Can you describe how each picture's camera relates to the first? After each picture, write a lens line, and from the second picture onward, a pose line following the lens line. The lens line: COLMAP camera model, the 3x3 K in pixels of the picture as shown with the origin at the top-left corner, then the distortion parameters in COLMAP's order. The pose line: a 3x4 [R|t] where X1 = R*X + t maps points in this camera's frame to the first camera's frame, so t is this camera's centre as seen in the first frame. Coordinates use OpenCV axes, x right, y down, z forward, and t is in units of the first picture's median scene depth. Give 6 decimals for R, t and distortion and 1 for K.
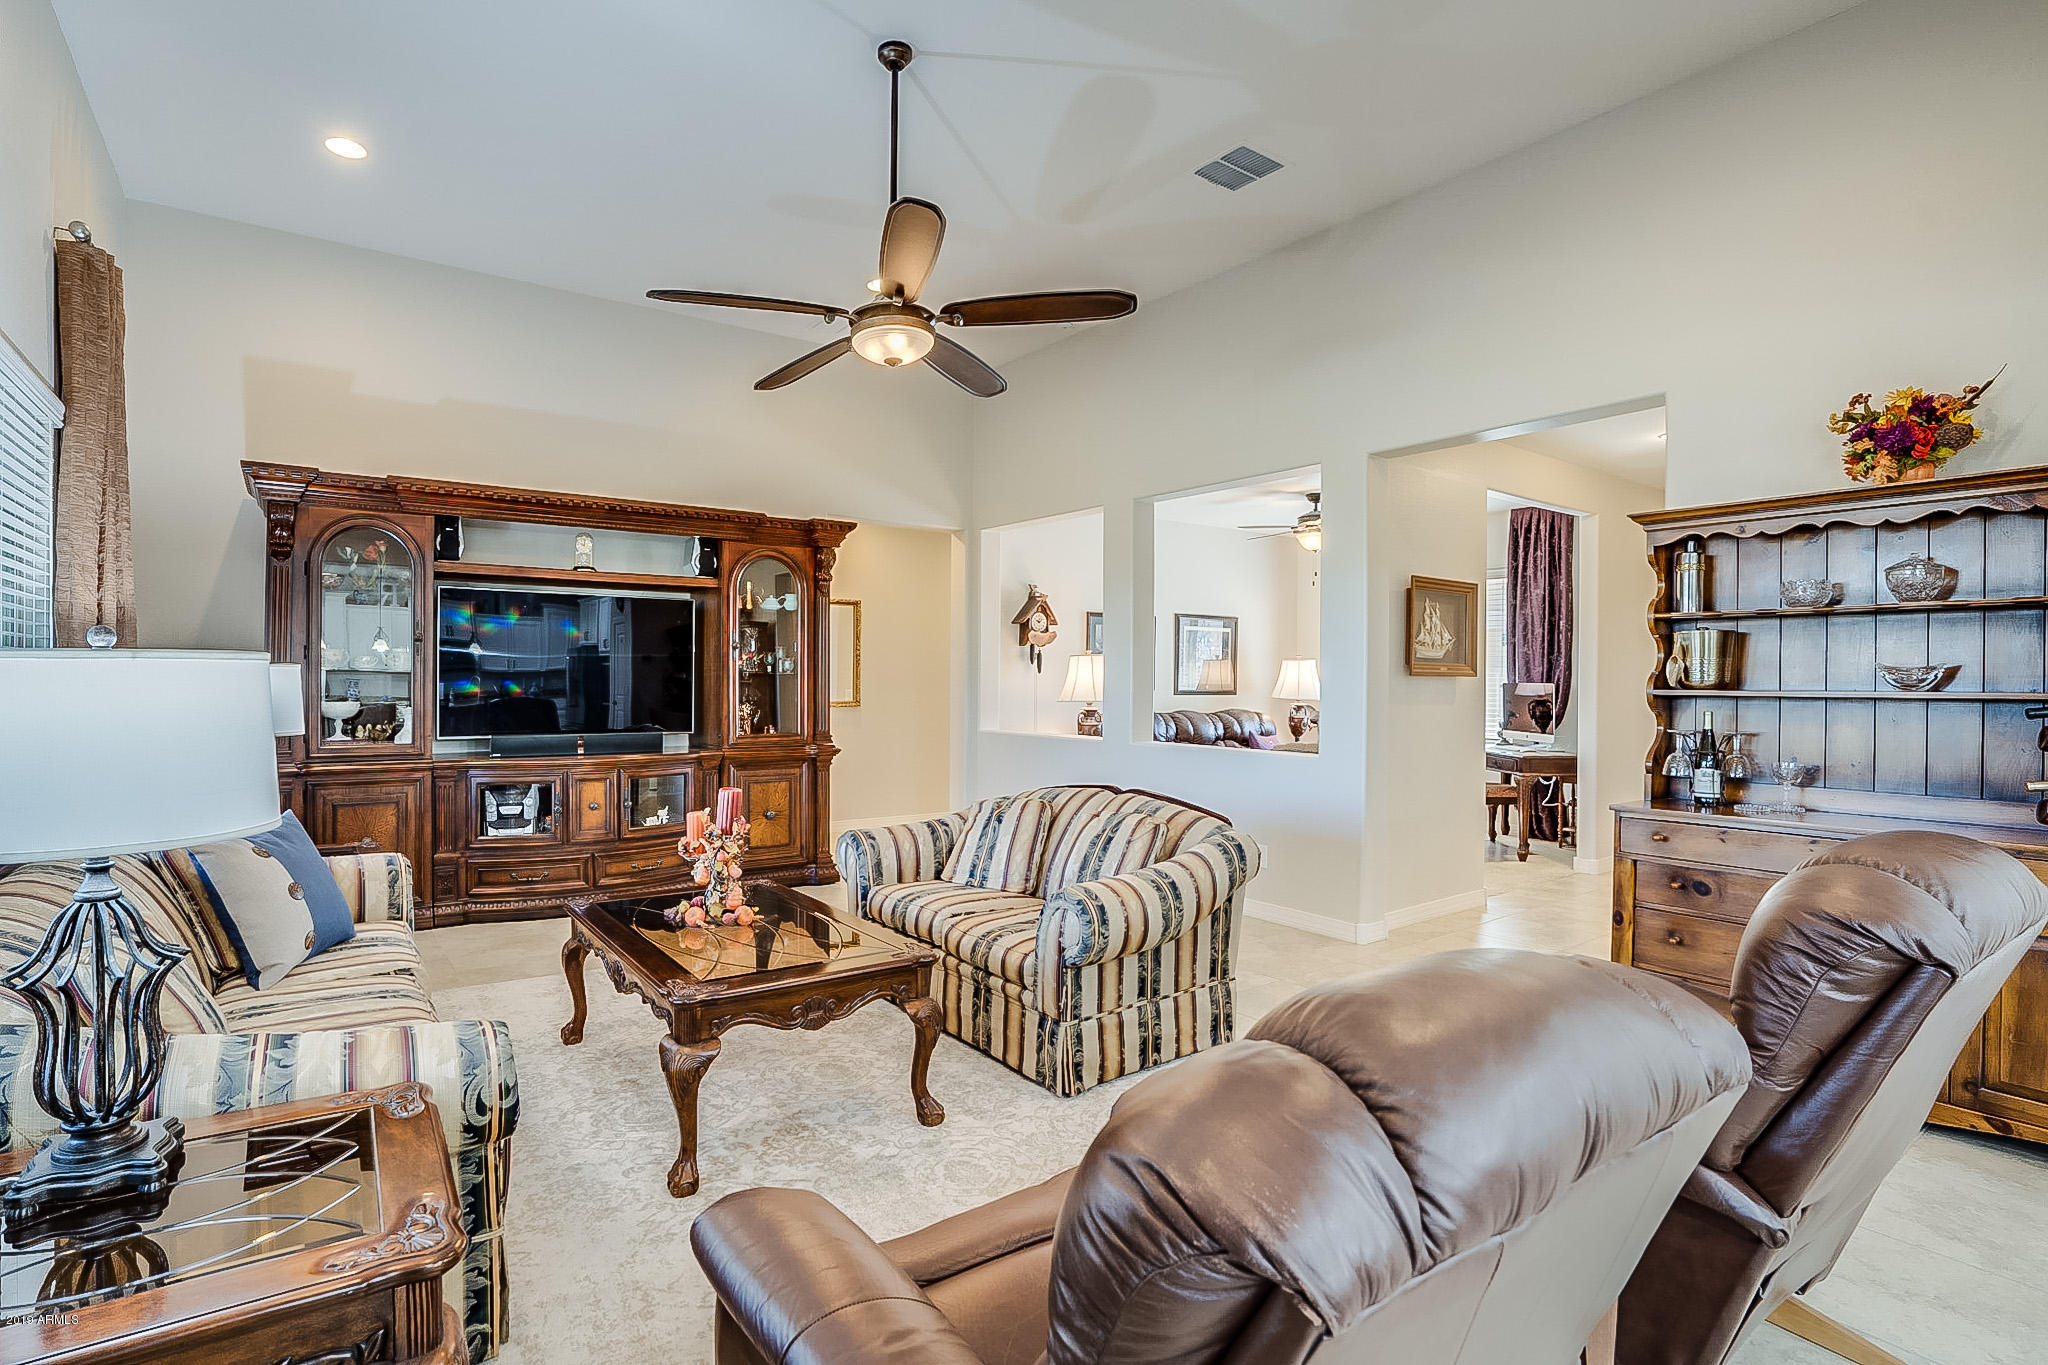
lens RADIAL K [[965.1, 0, 1012.1], [0, 965.1, 684.5], [0, 0, 1]] dist [-0.057827, 0.020810]
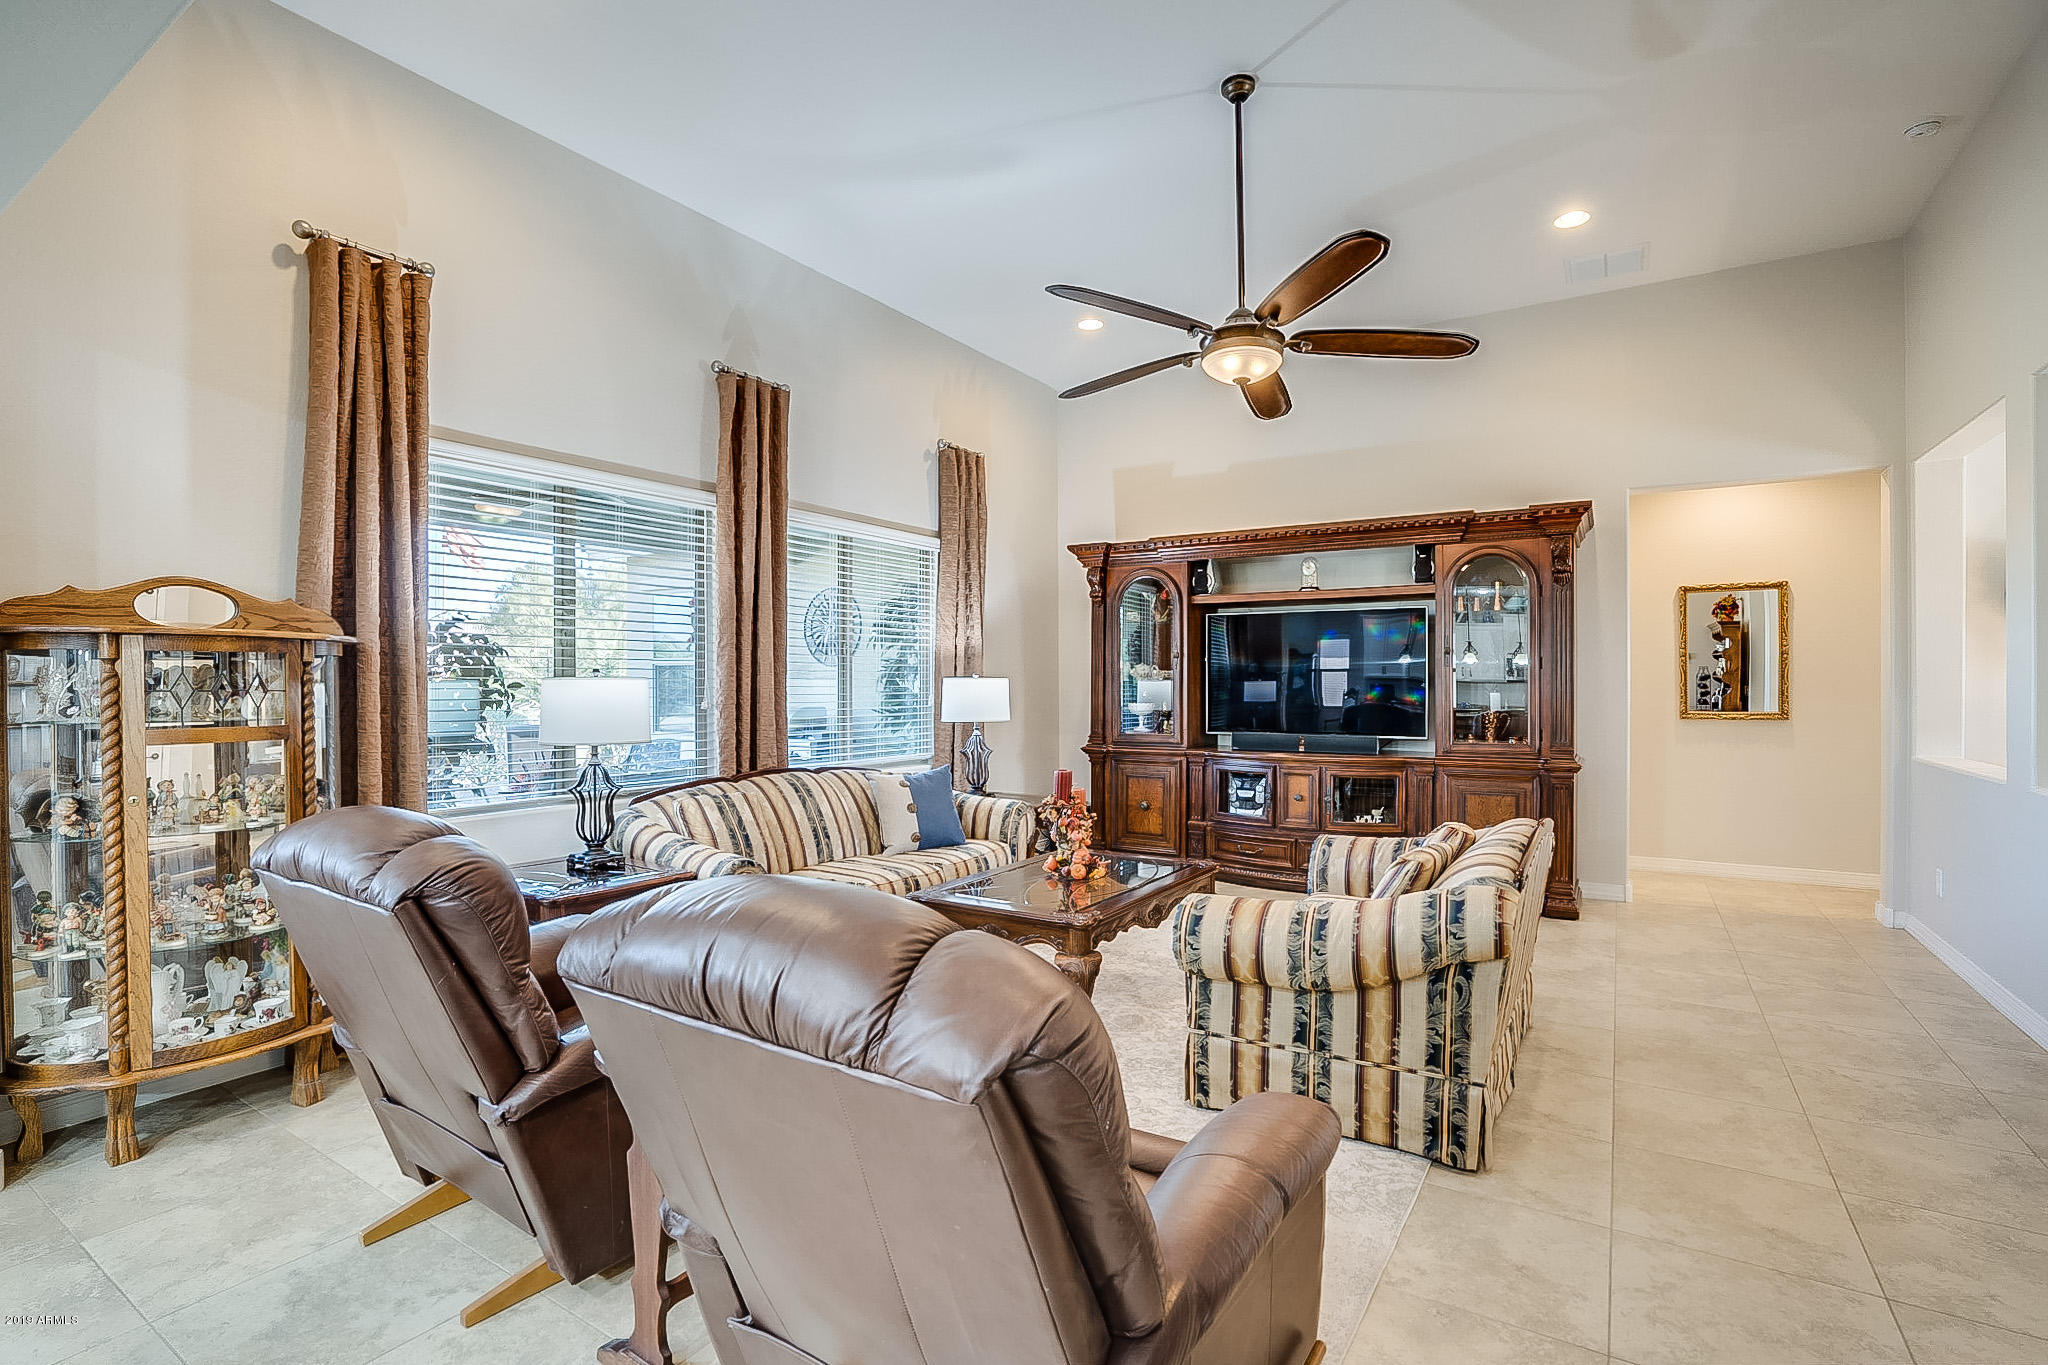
lens RADIAL K [[997.4, 0, 1028.7], [0, 997.4, 693.4], [0, 0, 1]] dist [-0.064318, 0.035580]
pose [[0.368144, 0.001164, -0.929768, 0.610862], [-0.000063, 0.999999, 0.001227, 0.001746], [0.929769, -0.000393, 0.368144, 0.298264]]
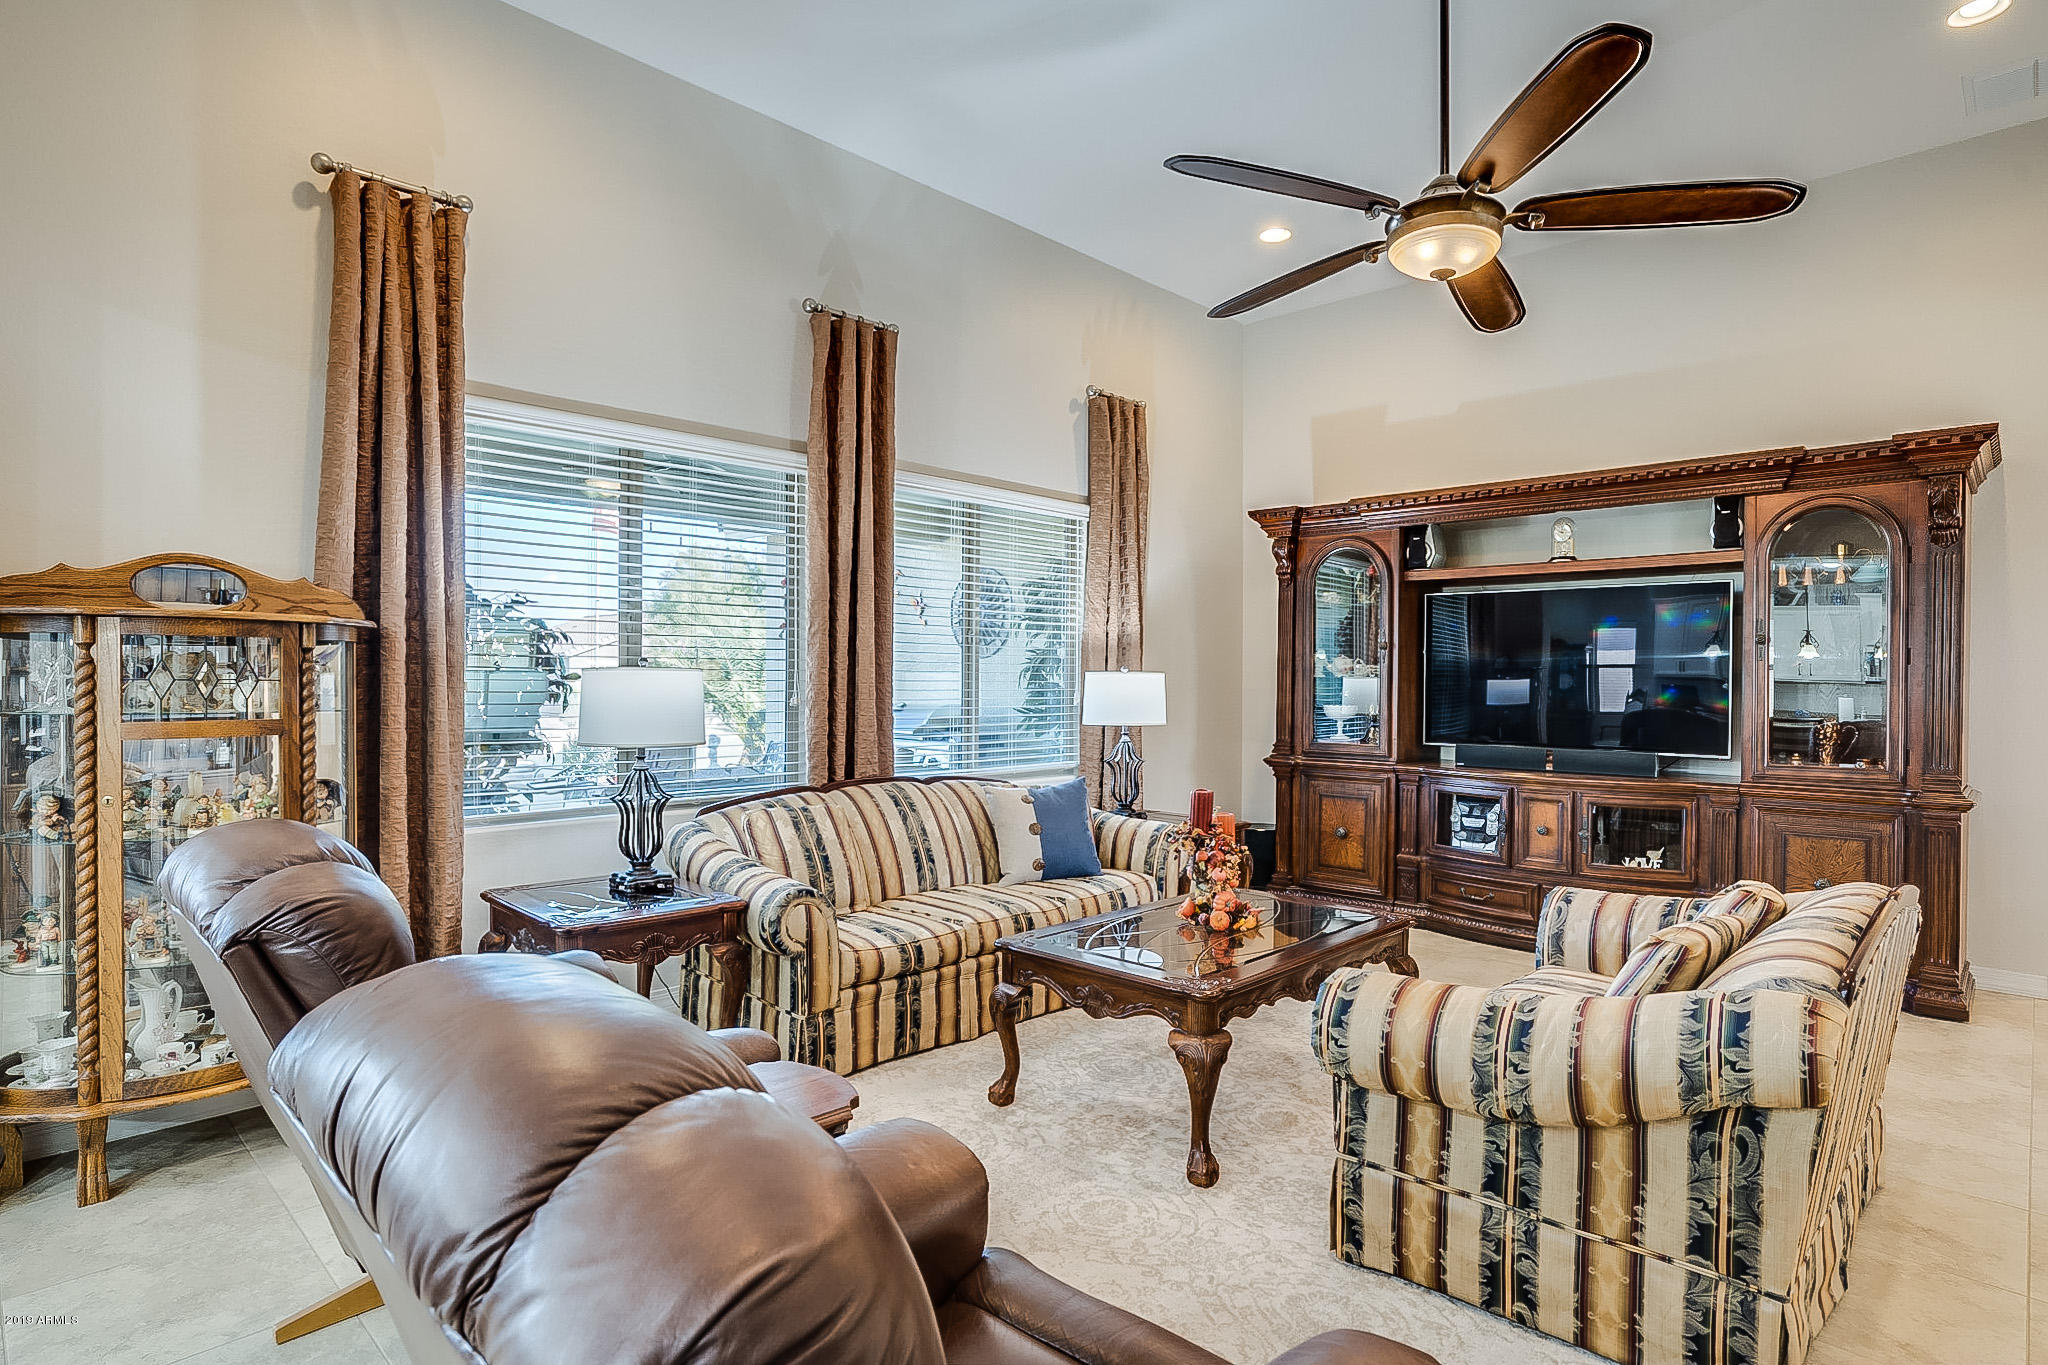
lens RADIAL K [[1113.9, 0, 1014.7], [0, 1113.9, 693.6], [0, 0, 1]] dist [-0.042537, 0.032676]
pose [[0.166439, 0.006766, -0.986028, 0.540426], [-0.009630, 0.999940, 0.005236, 0.001039], [0.986005, 0.008624, 0.166495, 0.394384]]
